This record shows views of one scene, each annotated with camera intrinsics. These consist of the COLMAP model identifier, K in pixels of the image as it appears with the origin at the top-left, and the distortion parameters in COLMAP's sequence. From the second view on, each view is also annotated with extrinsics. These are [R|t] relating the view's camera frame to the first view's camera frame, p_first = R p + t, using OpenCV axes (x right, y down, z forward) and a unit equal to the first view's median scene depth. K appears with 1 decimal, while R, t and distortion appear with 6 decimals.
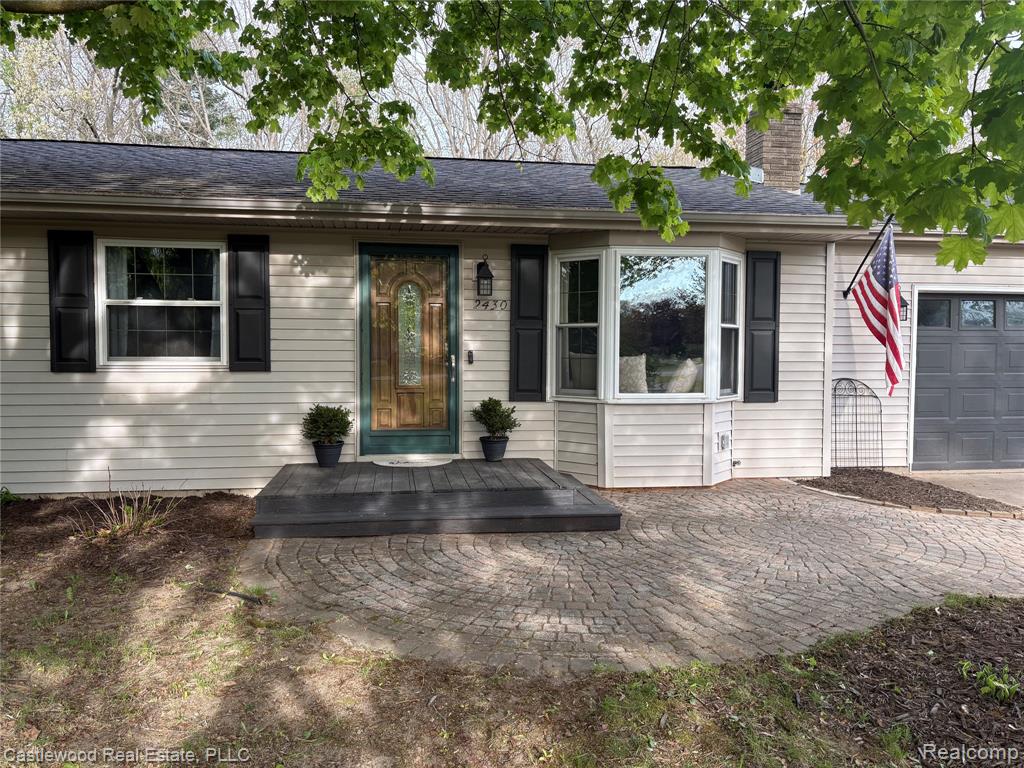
lens RADIAL K [[785.7, 0, 510.9], [0, 785.7, 384.0], [0, 0, 1]] dist [0.055217, -0.047242]
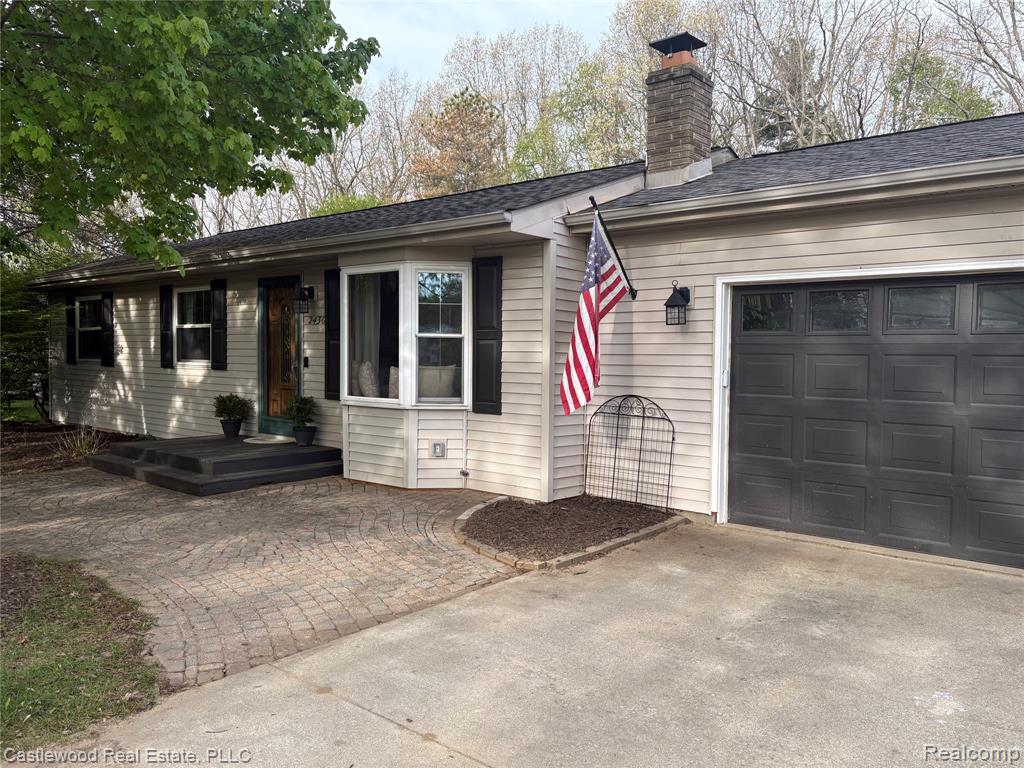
lens RADIAL K [[785.7, 0, 512.5], [0, 785.7, 388.6], [0, 0, 1]] dist [0.055217, -0.047242]
pose [[0.649487, 0.039514, -0.759345, 1.065728], [-0.040443, 0.999030, 0.017394, -0.025644], [0.759296, 0.019413, 0.650456, 0.399618]]
